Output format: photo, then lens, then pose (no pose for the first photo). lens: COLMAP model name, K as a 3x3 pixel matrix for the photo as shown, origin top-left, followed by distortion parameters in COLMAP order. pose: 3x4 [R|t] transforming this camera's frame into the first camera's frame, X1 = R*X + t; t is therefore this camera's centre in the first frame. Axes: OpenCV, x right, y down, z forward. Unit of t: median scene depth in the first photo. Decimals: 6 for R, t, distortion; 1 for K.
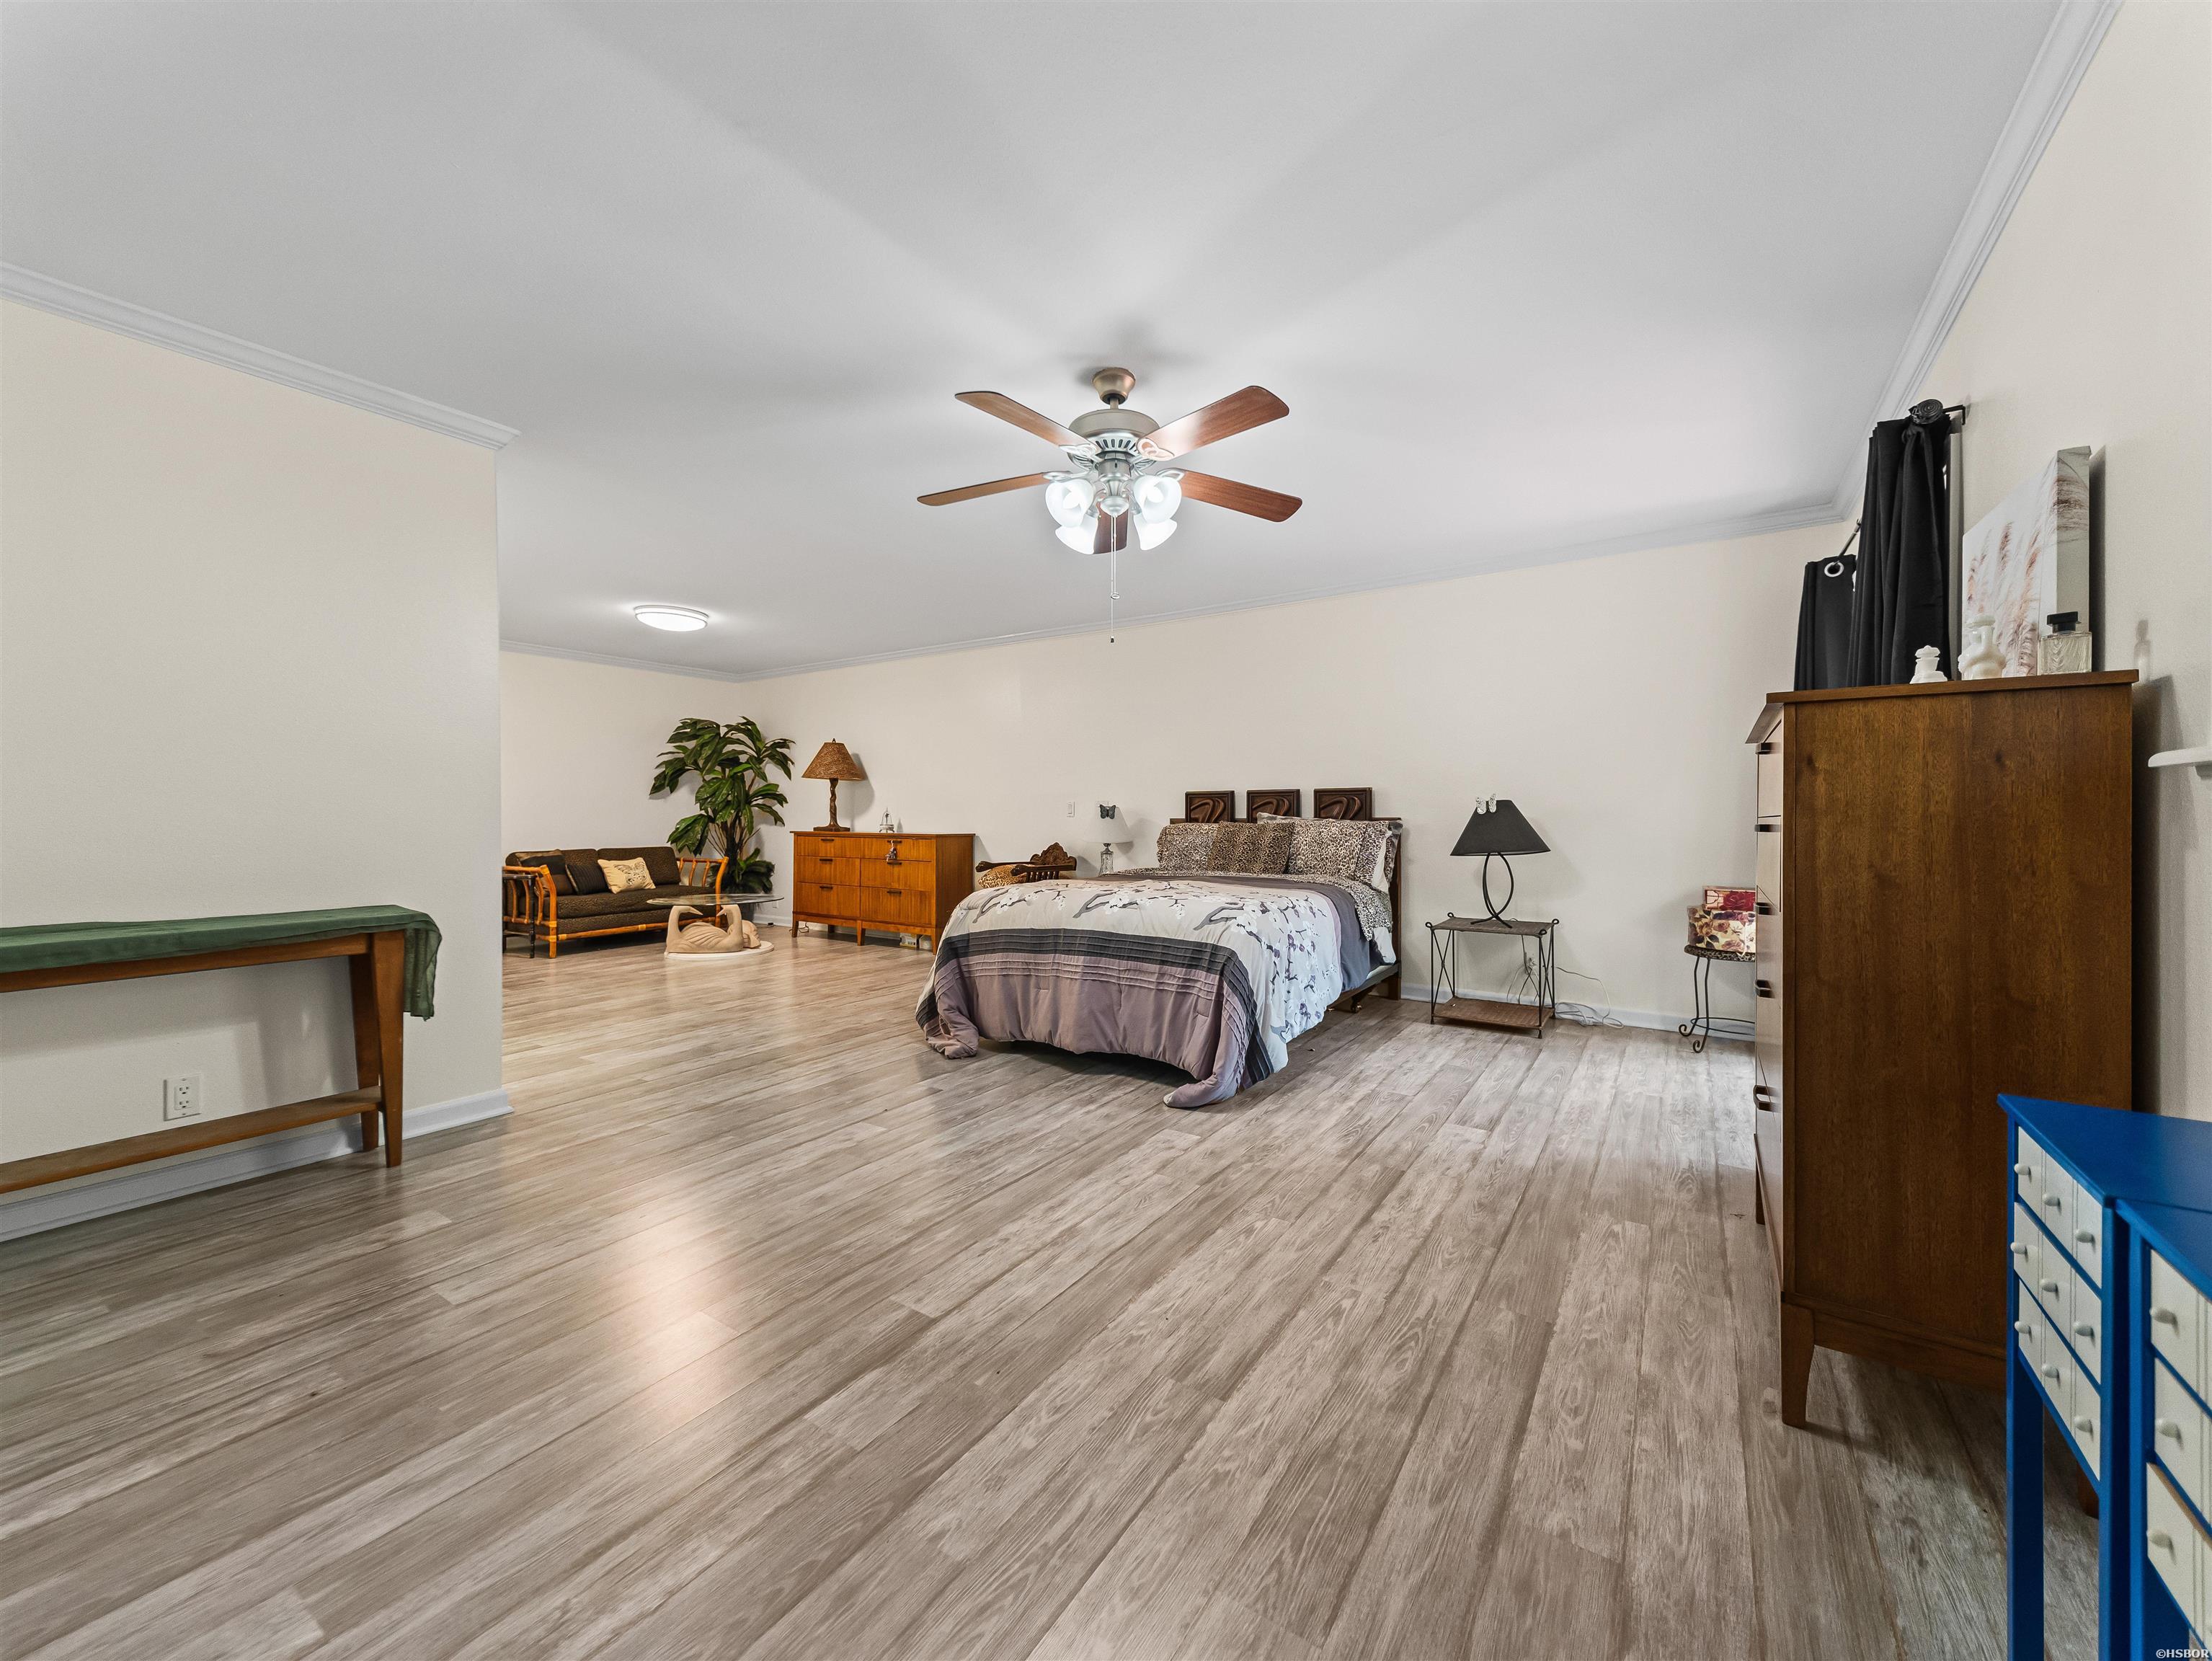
lens RADIAL K [[854.7, 0, 1115.7], [0, 854.7, 823.1], [0, 0, 1]] dist [0.025606, -0.007998]
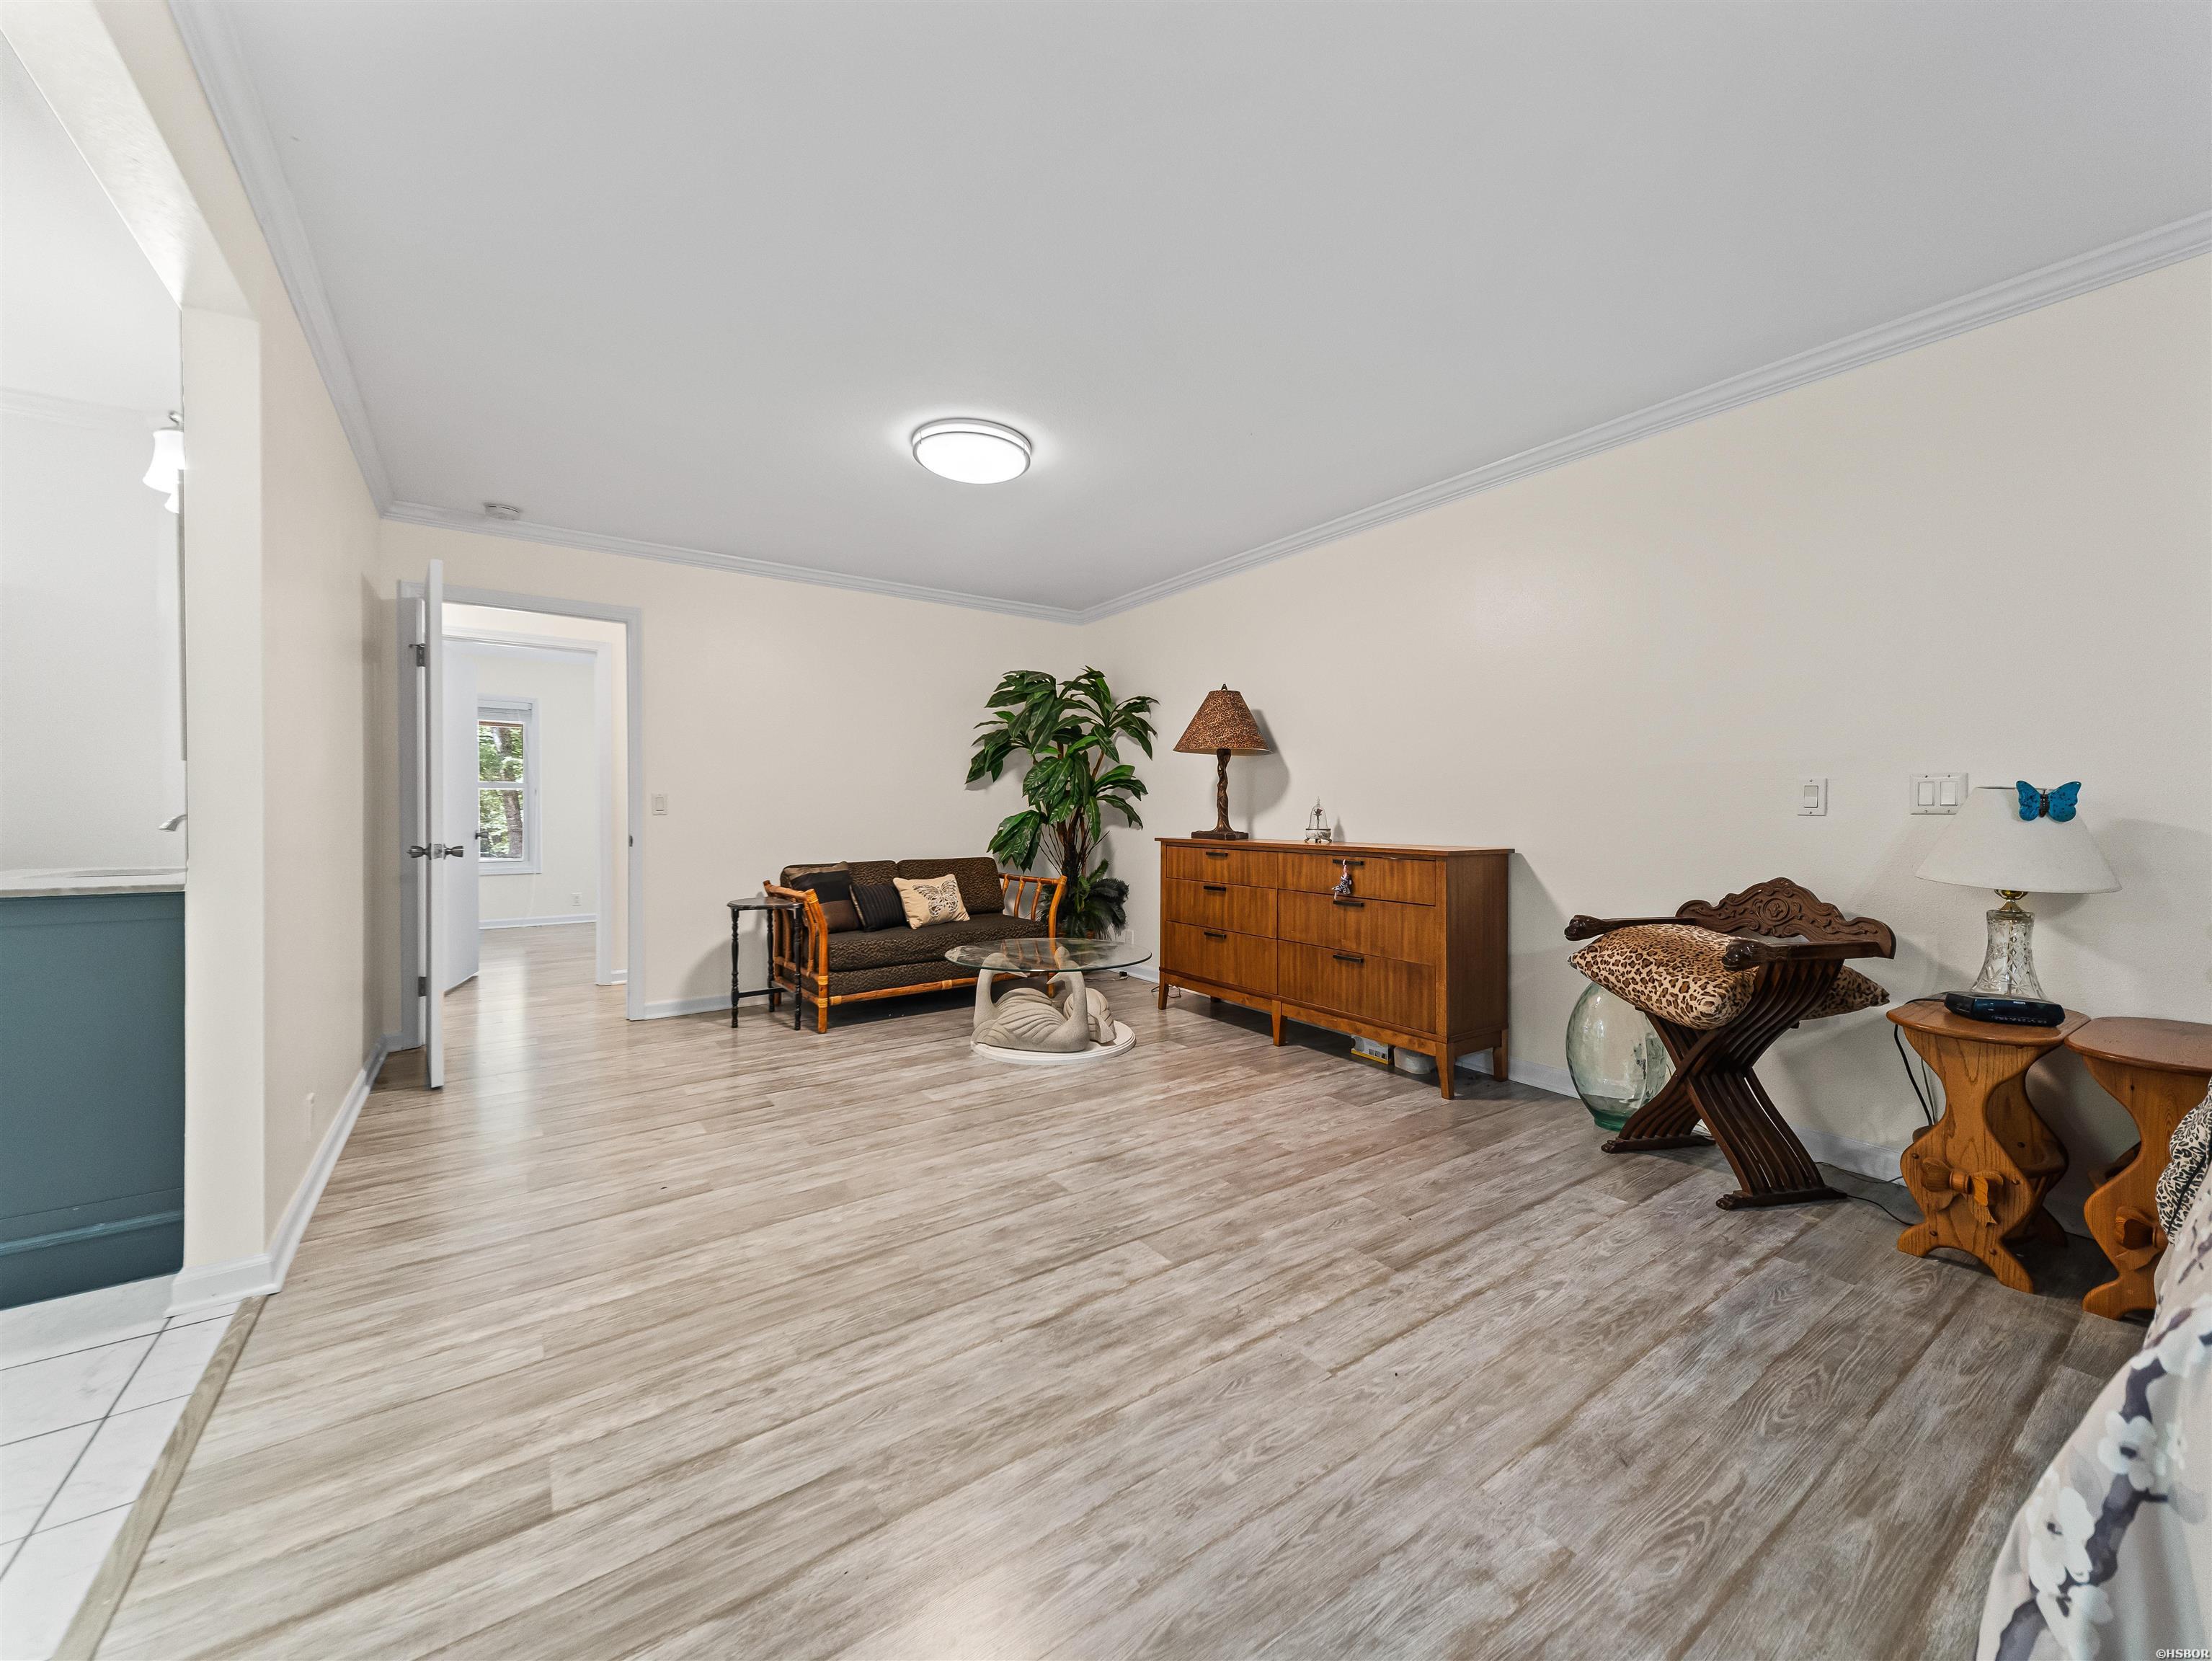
lens RADIAL K [[860.1, 0, 1107.1], [0, 860.1, 806.3], [0, 0, 1]] dist [0.024391, -0.007430]
pose [[0.928505, -0.004020, -0.371298, -0.211689], [-0.001239, 0.999902, -0.013925, -0.005670], [0.371318, 0.013390, 0.928409, 0.477310]]
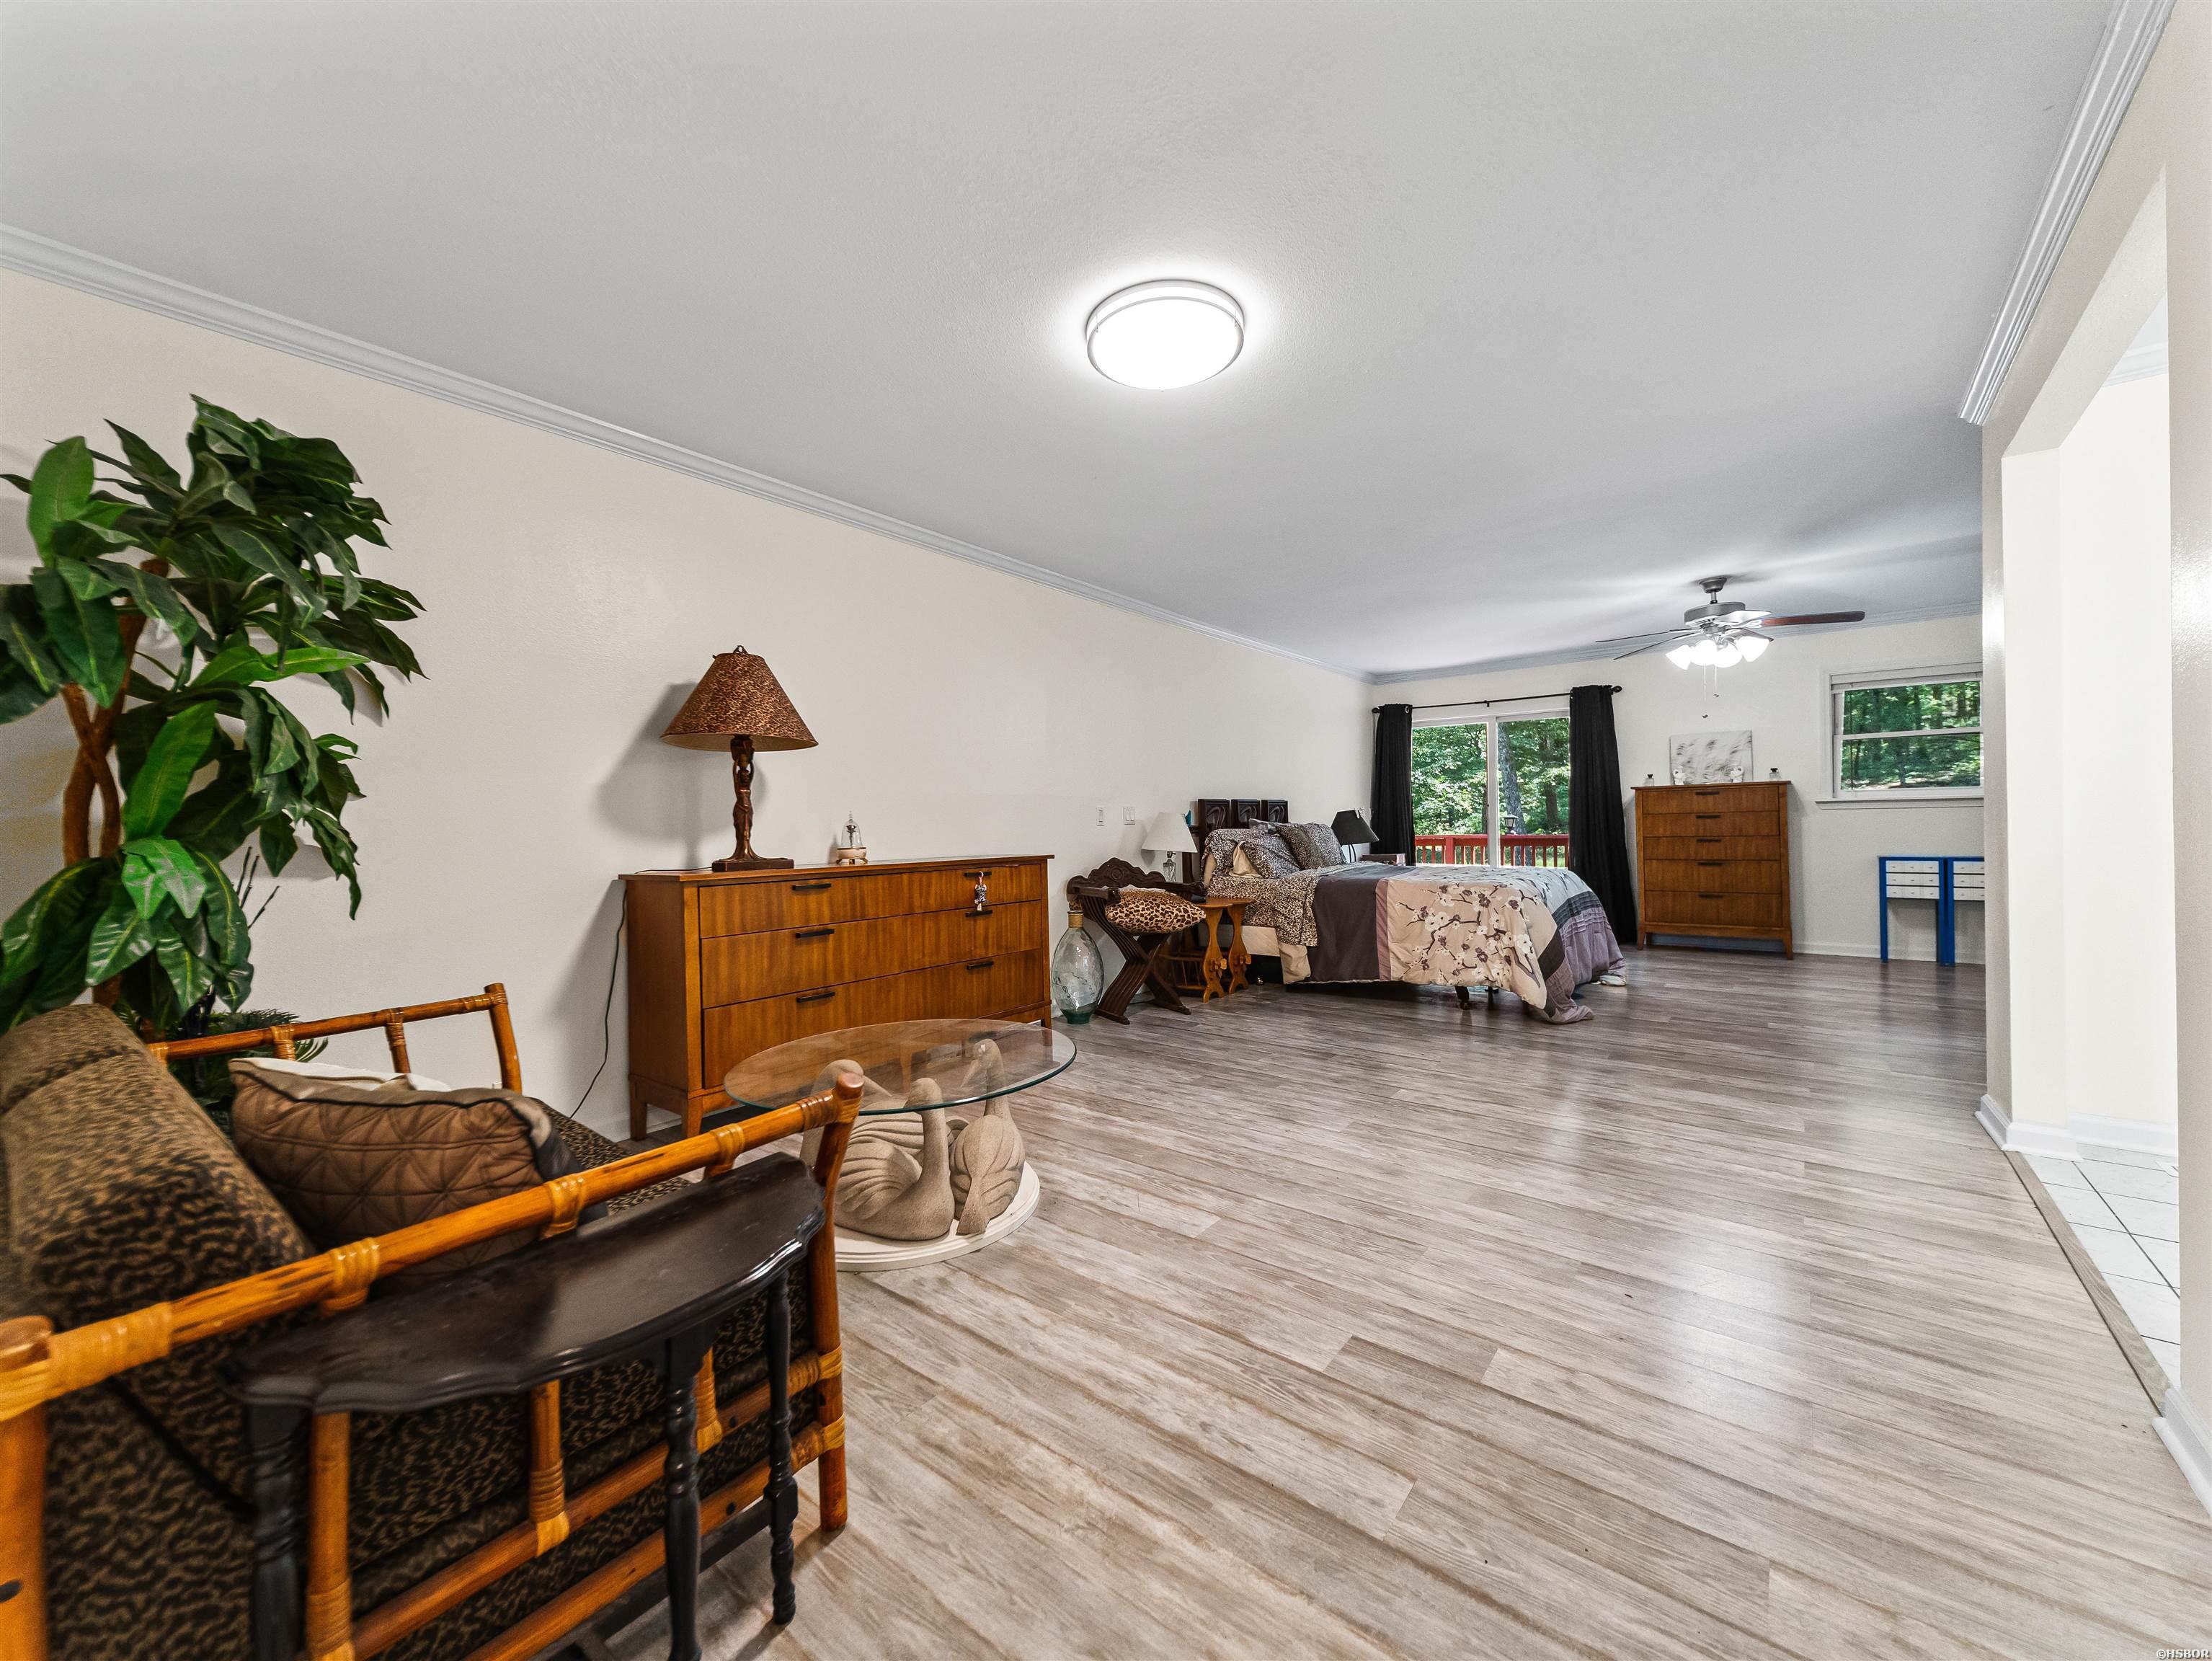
lens RADIAL K [[886.6, 0, 1098.4], [0, 886.6, 806.2], [0, 0, 1]] dist [0.035347, -0.012930]
pose [[0.078988, 0.014255, 0.996774, -0.881796], [0.026390, 0.999517, -0.016385, -0.011713], [-0.996526, 0.027599, 0.078573, 0.928340]]
